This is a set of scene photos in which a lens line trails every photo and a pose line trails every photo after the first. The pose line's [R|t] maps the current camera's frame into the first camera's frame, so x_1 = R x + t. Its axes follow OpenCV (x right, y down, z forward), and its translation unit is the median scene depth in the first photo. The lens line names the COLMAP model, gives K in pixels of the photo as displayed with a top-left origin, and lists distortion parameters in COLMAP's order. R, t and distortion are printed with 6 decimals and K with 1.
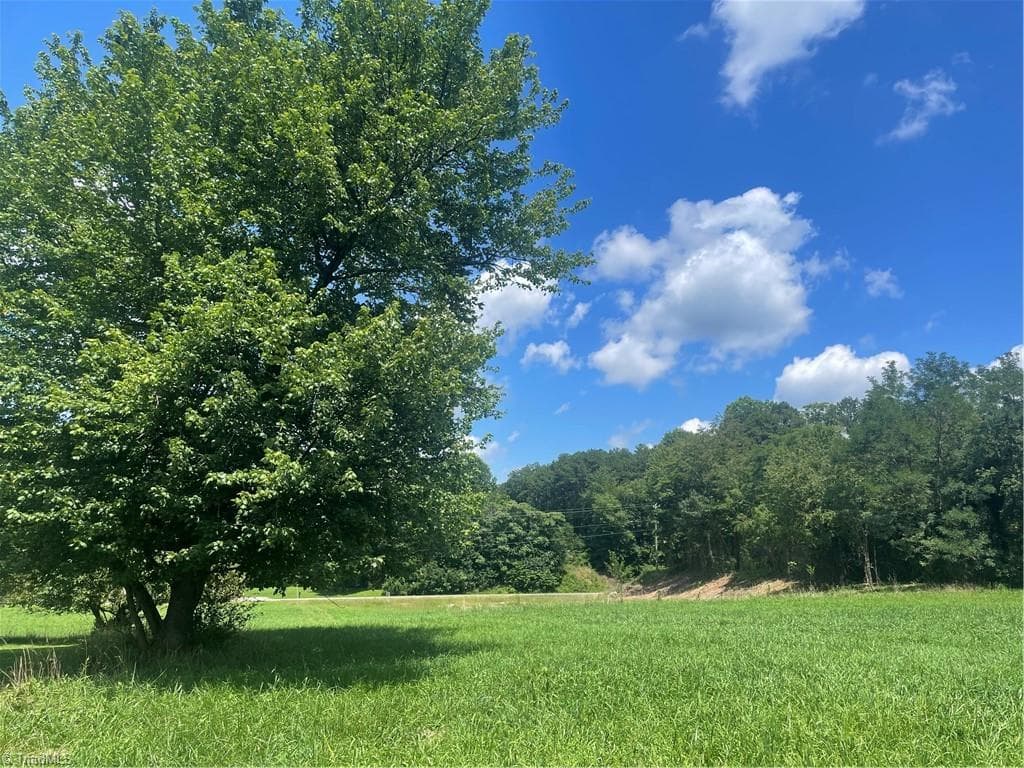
lens RADIAL K [[776.5, 0, 512.0], [0, 776.5, 384.0], [0, 0, 1]] dist [0.078719, -0.112173]
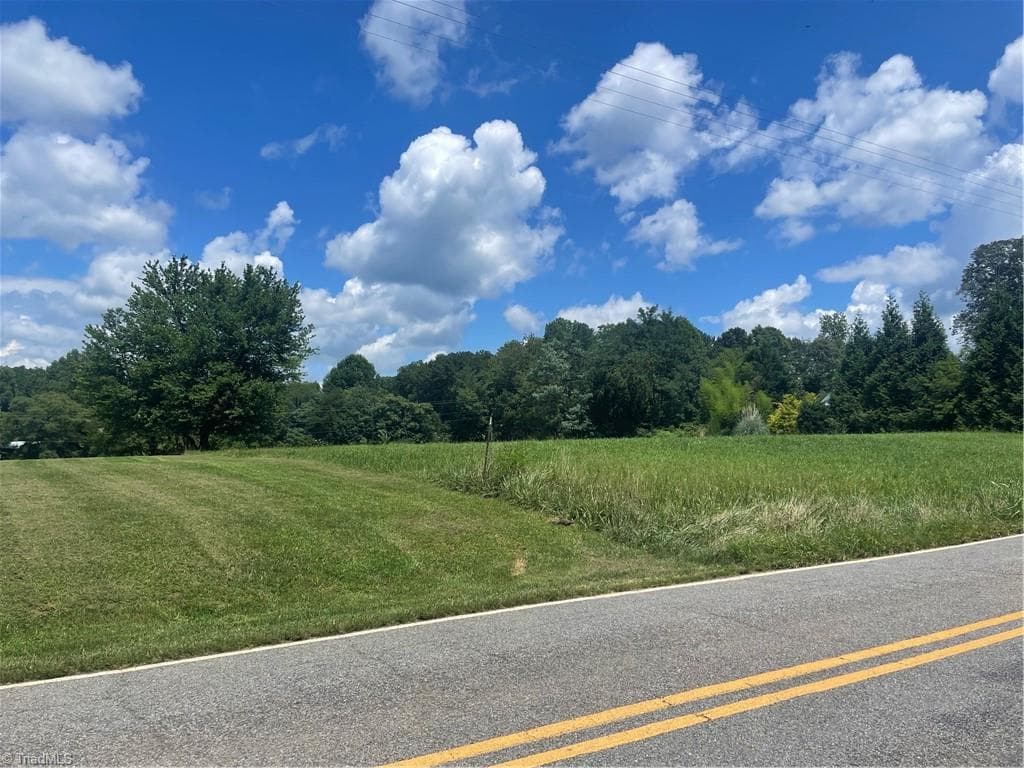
lens RADIAL K [[776.5, 0, 512.0], [0, 776.5, 384.0], [0, 0, 1]] dist [0.078719, -0.112173]
pose [[0.993546, -0.001119, 0.113423, 0.054008], [-0.015239, 0.989569, 0.143251, -0.049040], [-0.112400, -0.144055, 0.983165, -0.250979]]
